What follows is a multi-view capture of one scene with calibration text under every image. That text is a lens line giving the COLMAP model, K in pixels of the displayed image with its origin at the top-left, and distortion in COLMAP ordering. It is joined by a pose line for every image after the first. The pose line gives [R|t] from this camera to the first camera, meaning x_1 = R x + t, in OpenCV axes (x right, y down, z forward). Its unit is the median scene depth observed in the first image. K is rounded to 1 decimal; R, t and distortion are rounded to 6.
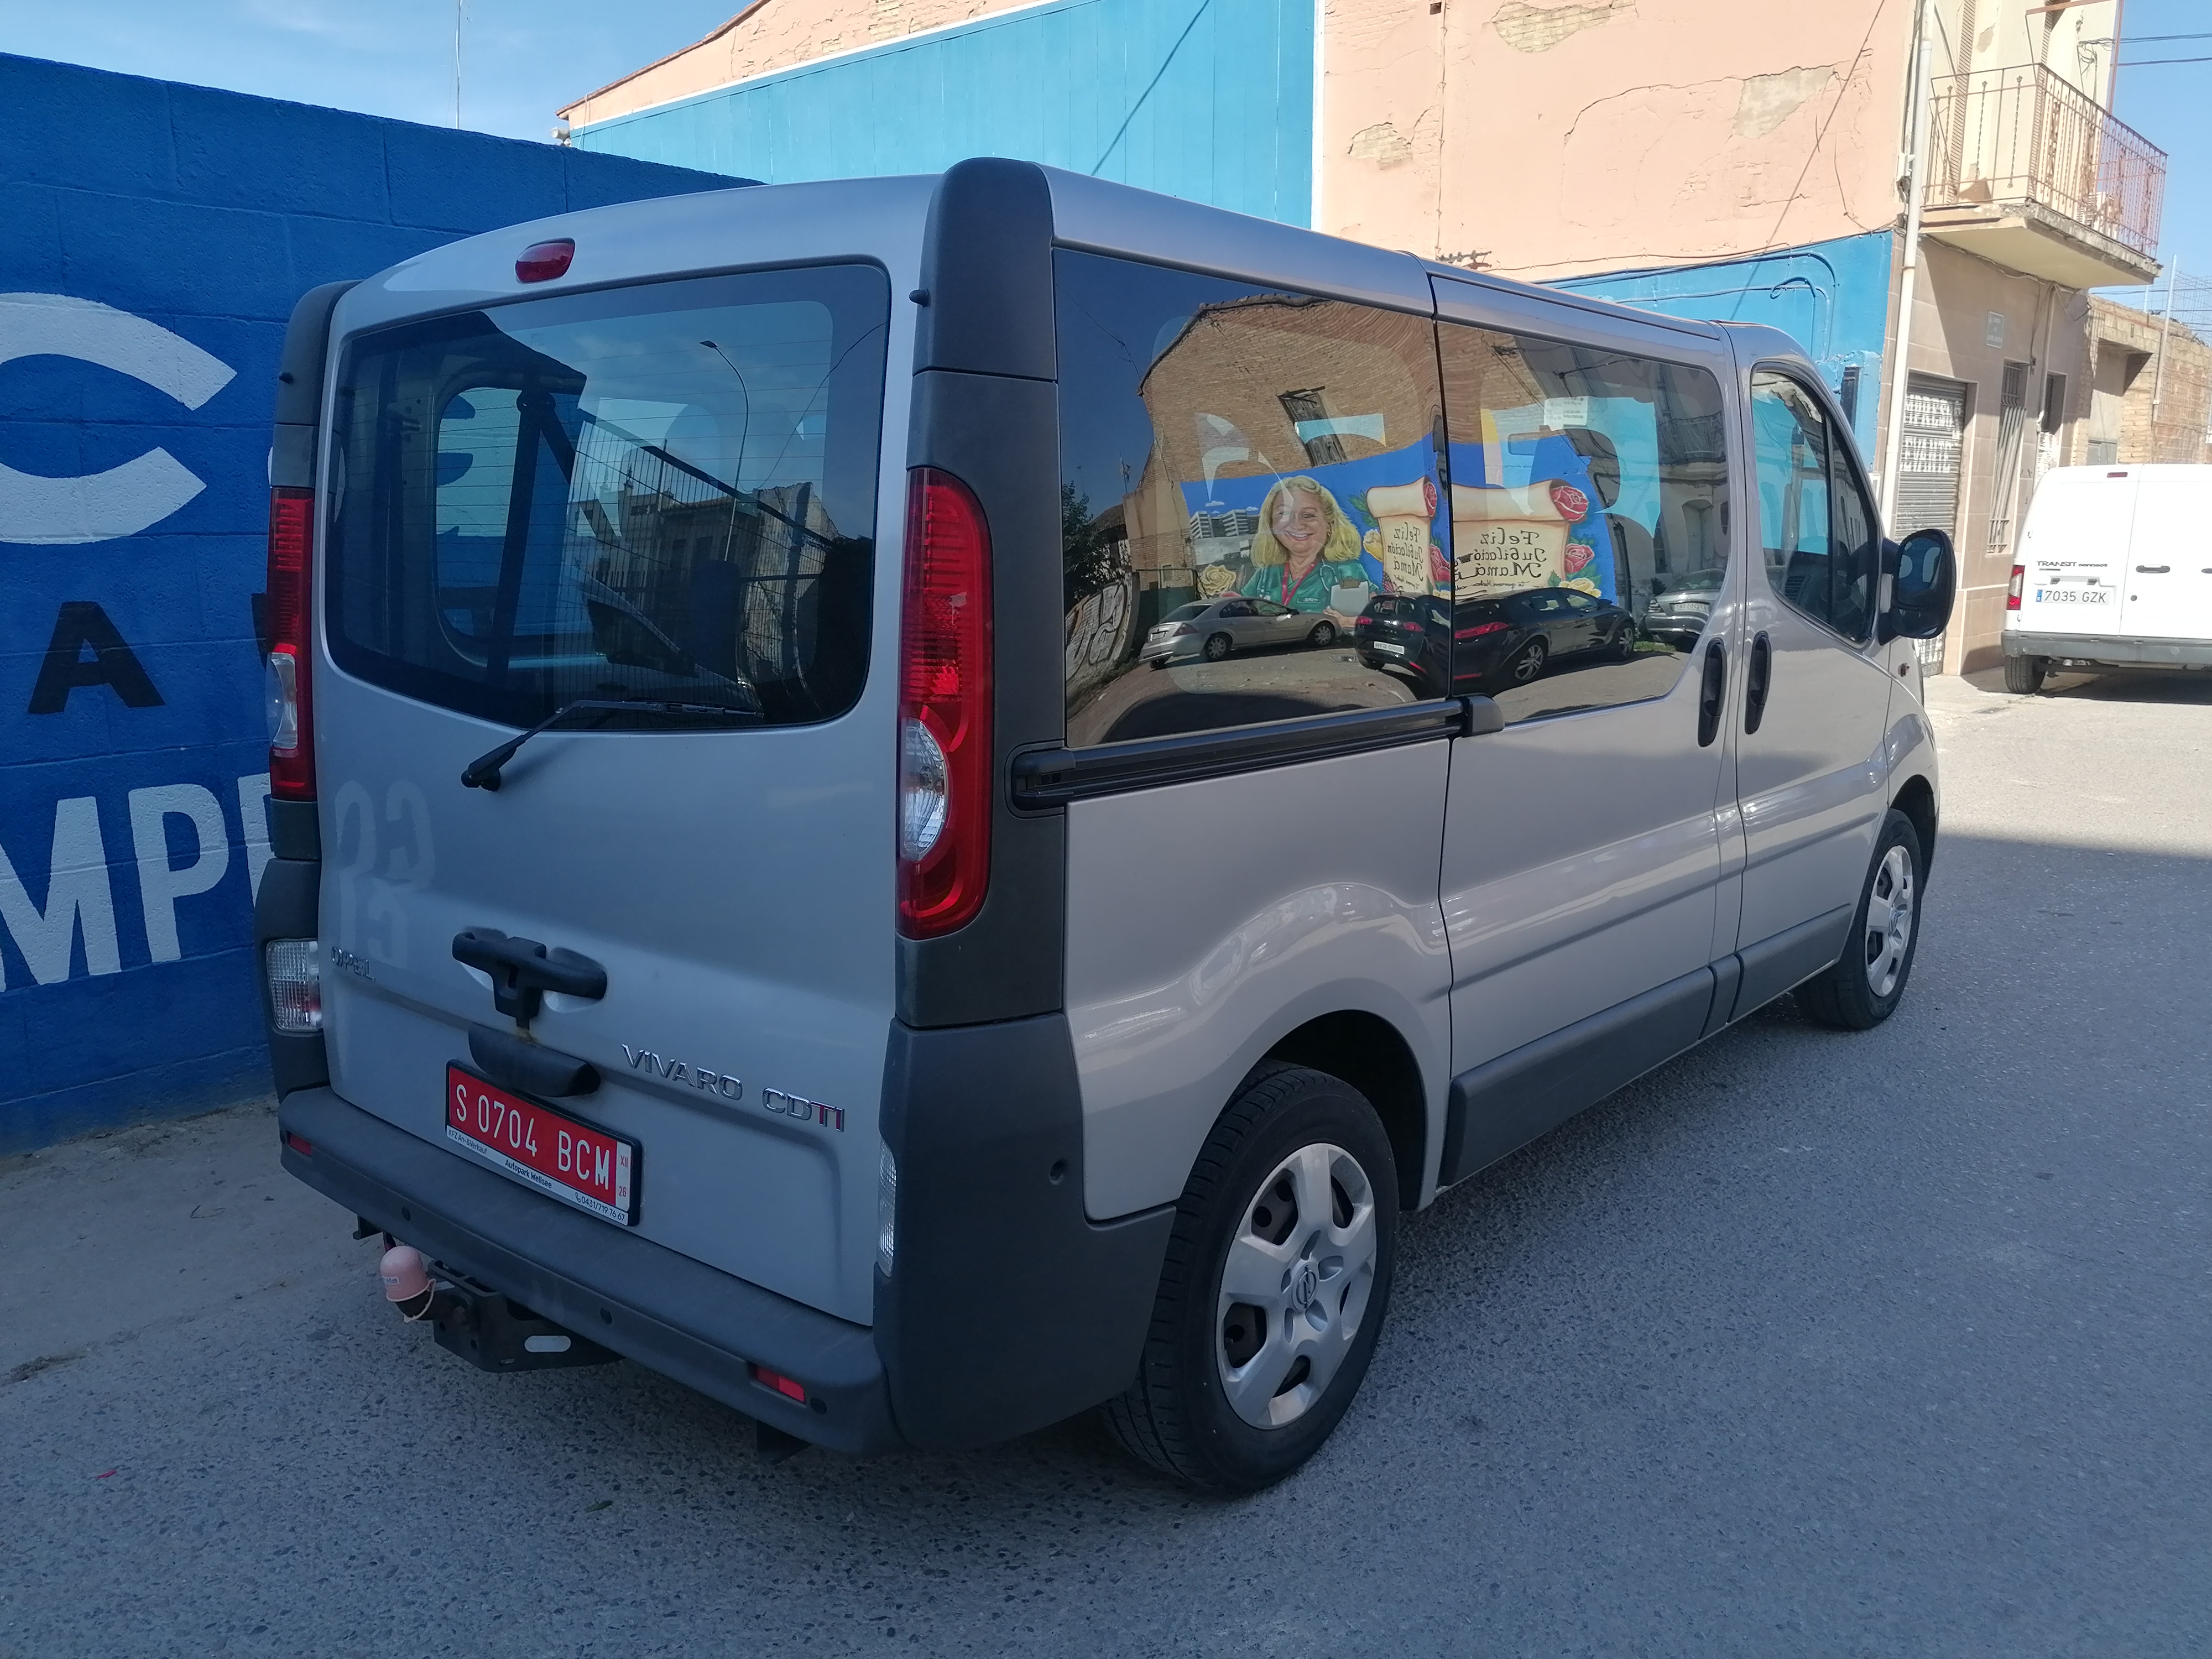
lens RADIAL K [[1708.7, 0, 1113.2], [0, 1708.7, 806.2], [0, 0, 1]] dist [0.088062, -0.111454]
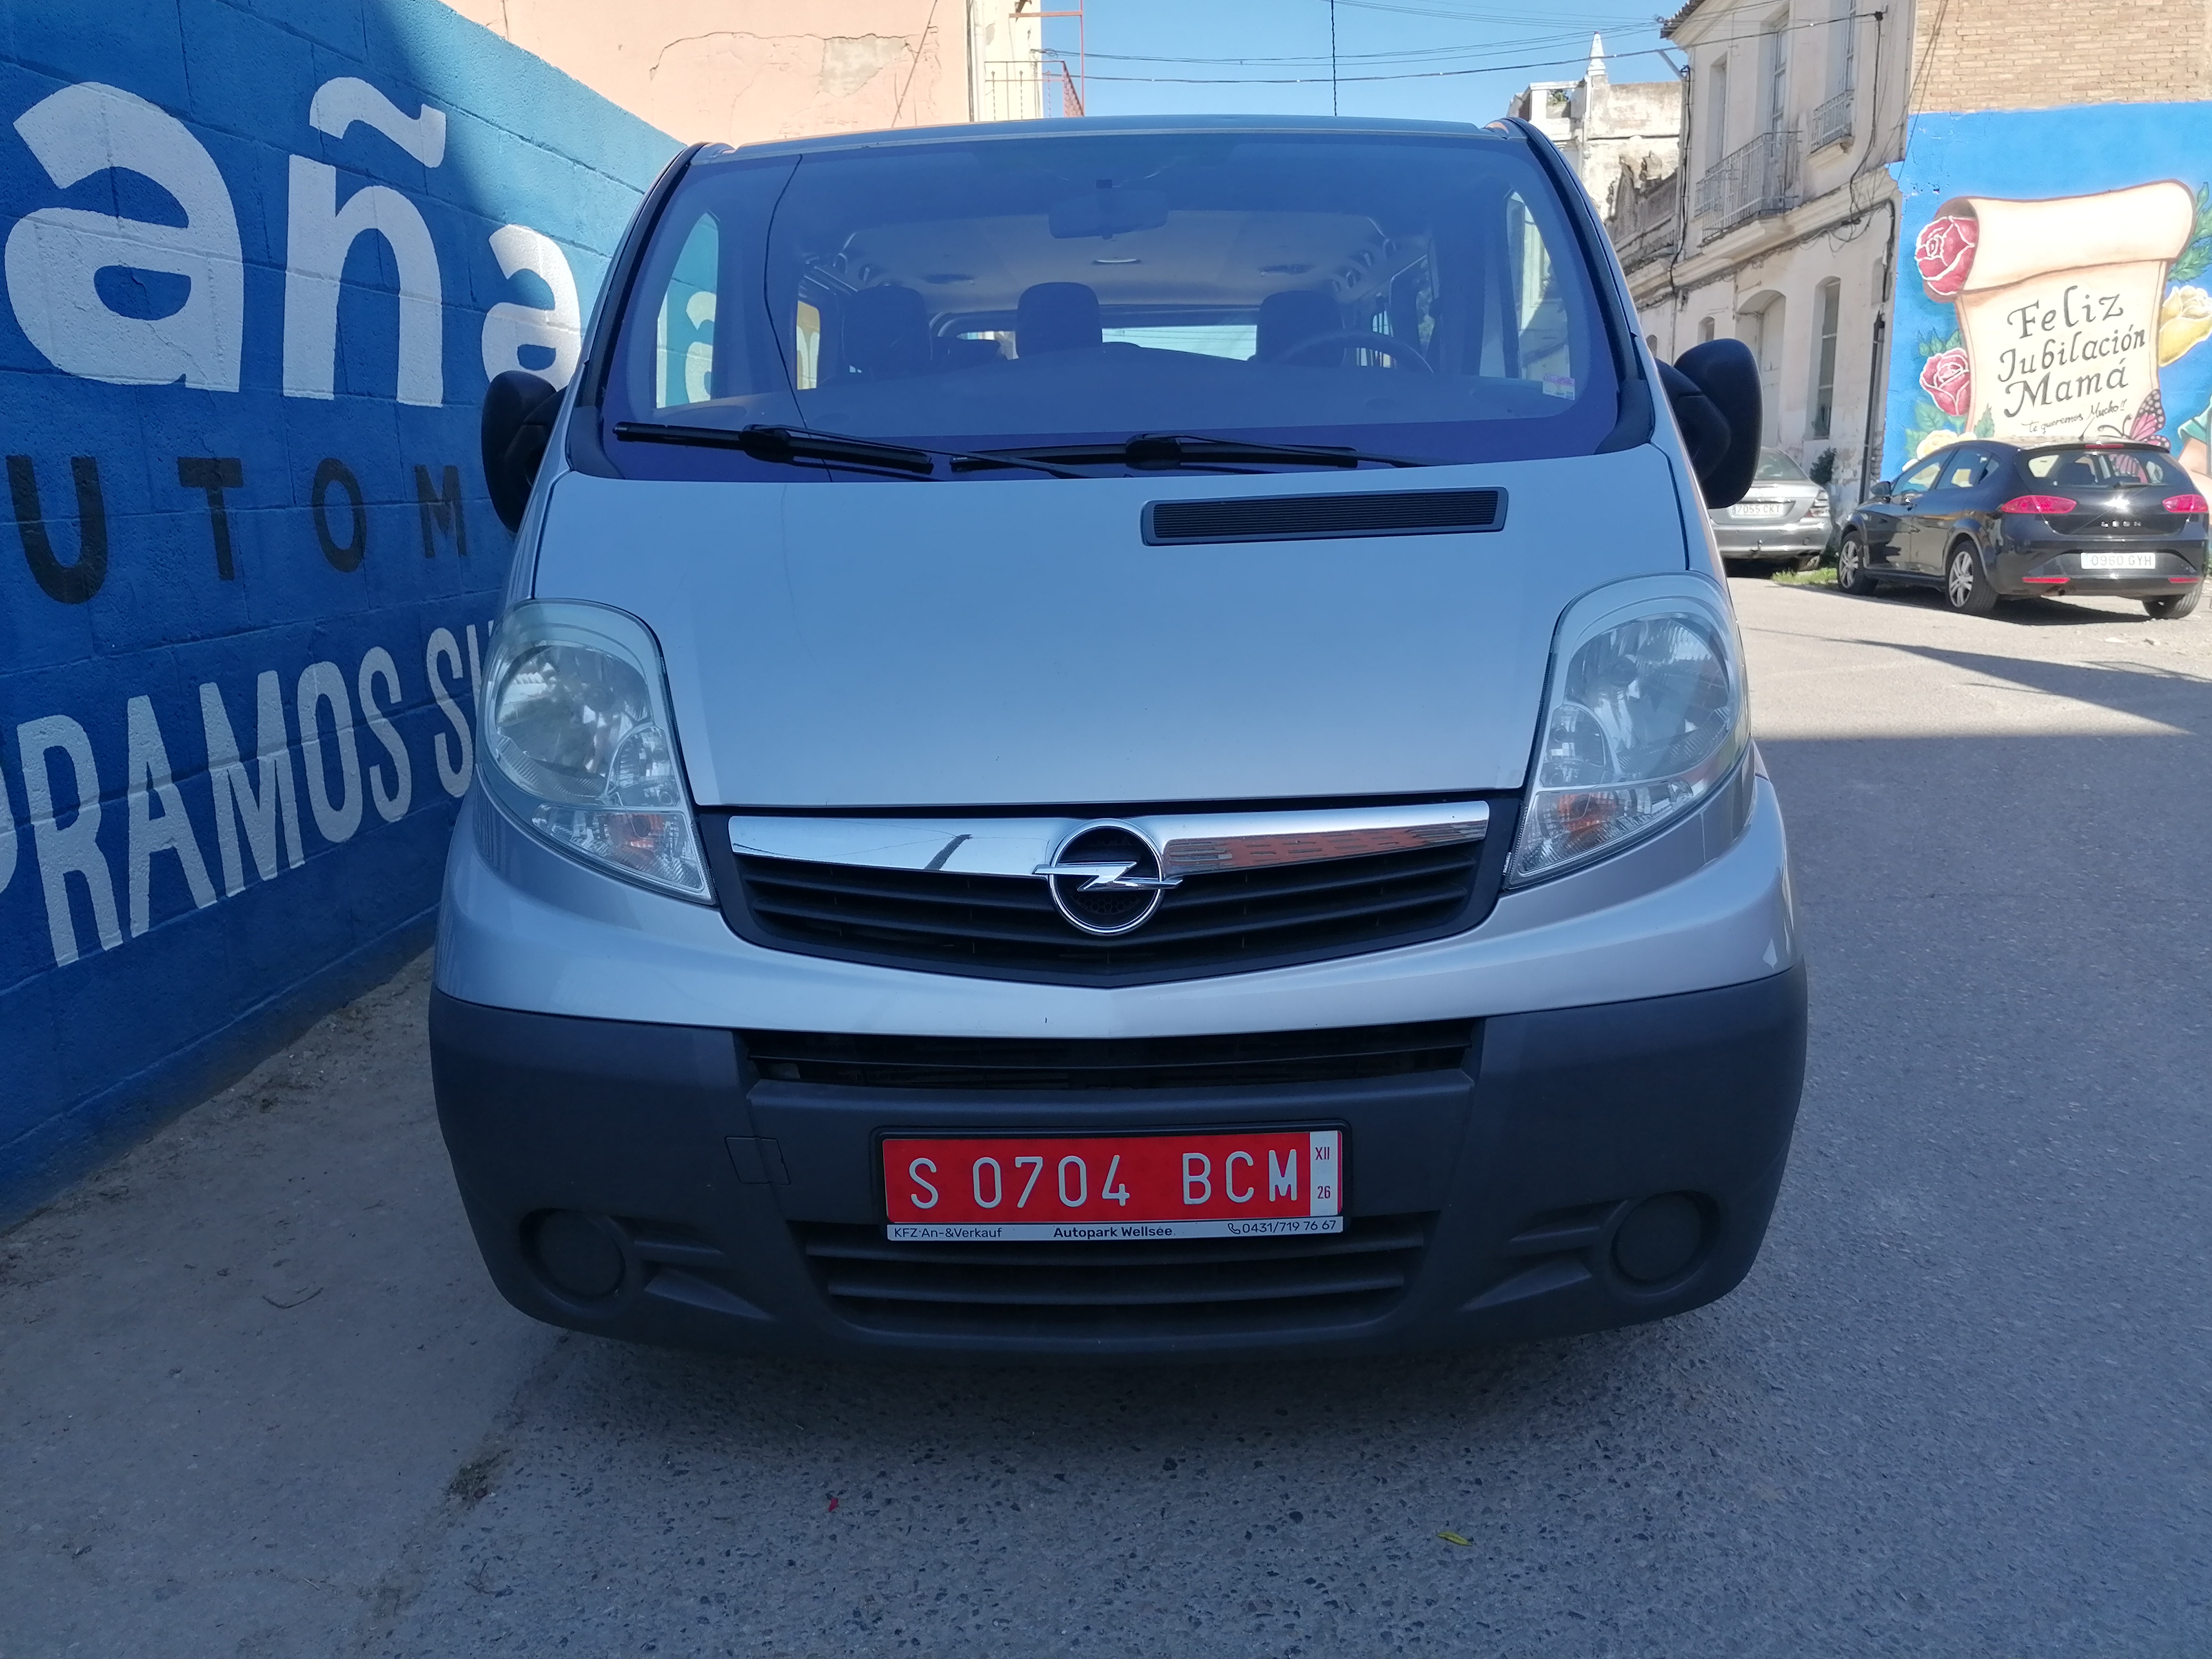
lens RADIAL K [[1708.9, 0, 1109.6], [0, 1708.9, 801.9], [0, 0, 1]] dist [0.077560, -0.092831]
pose [[0.780128, -0.130030, 0.611958, -0.629265], [0.123365, 0.990930, 0.053287, 0.032176], [-0.613336, 0.033923, 0.789093, 0.207569]]
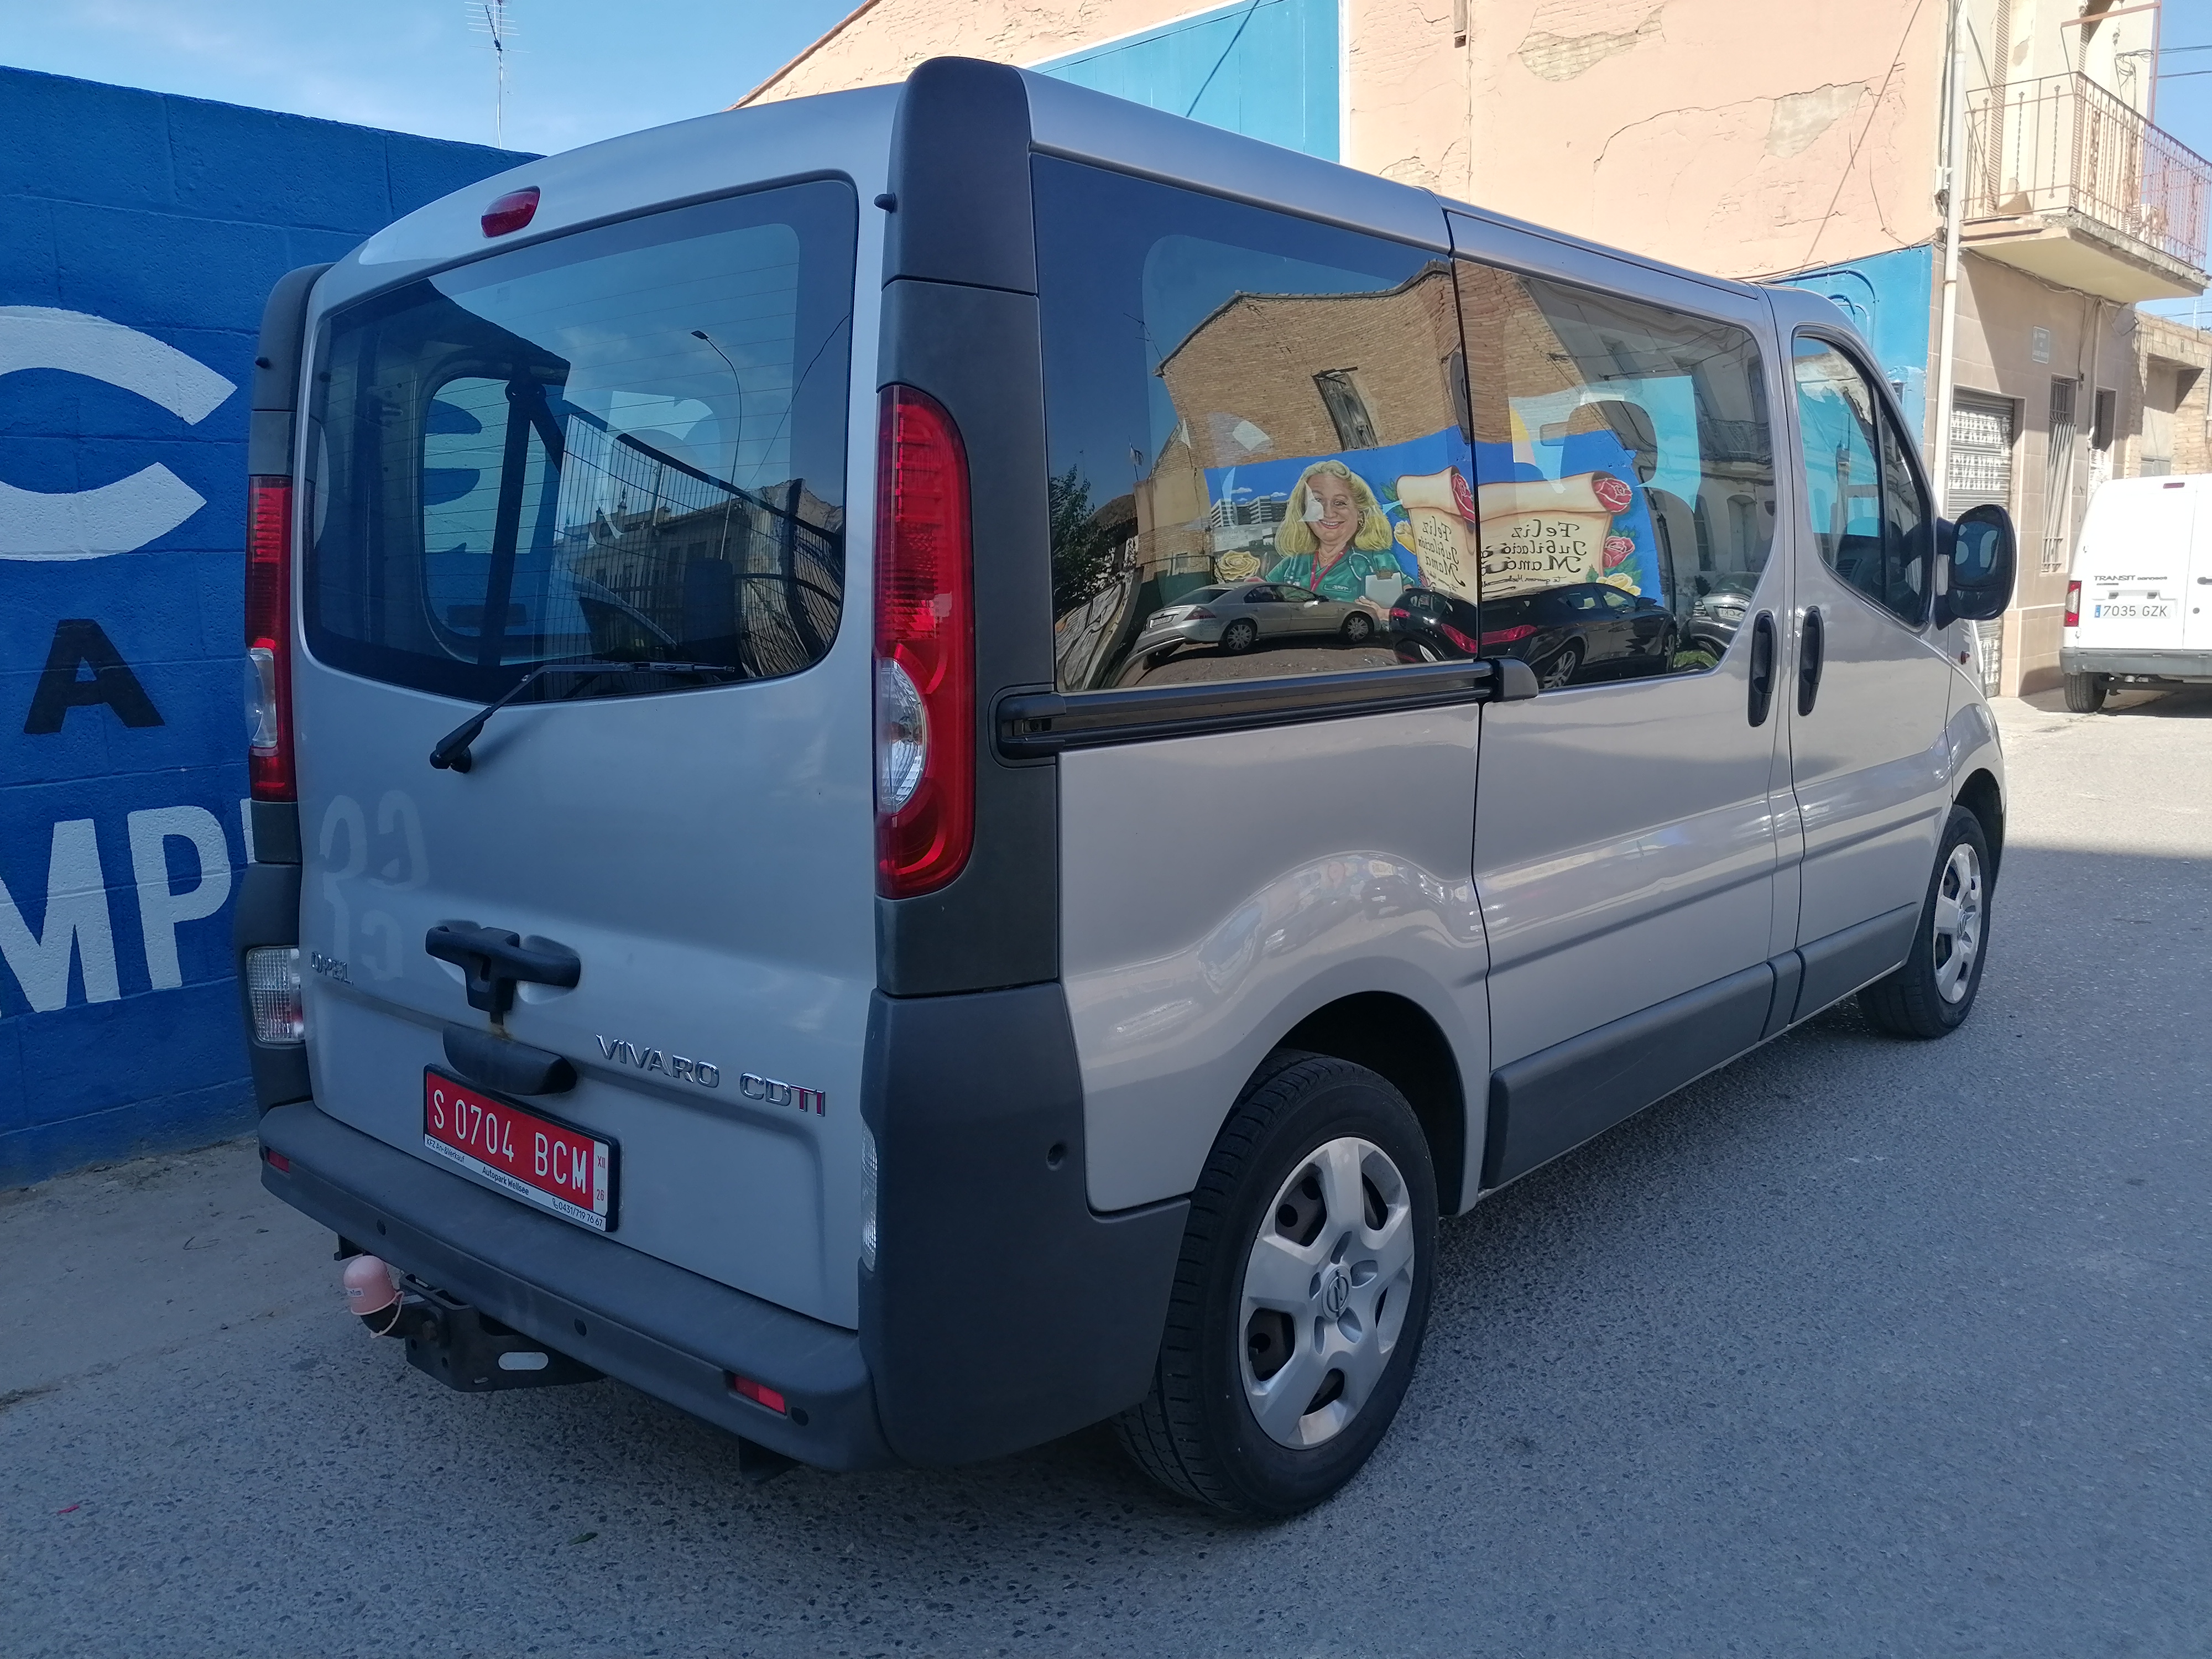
lens RADIAL K [[1708.9, 0, 1109.6], [0, 1708.9, 801.9], [0, 0, 1]] dist [0.077560, -0.092831]
pose [[0.999413, -0.018855, -0.028615, 0.013958], [0.017845, 0.999222, -0.035163, 0.030188], [0.029255, 0.034632, 0.998972, 0.041879]]
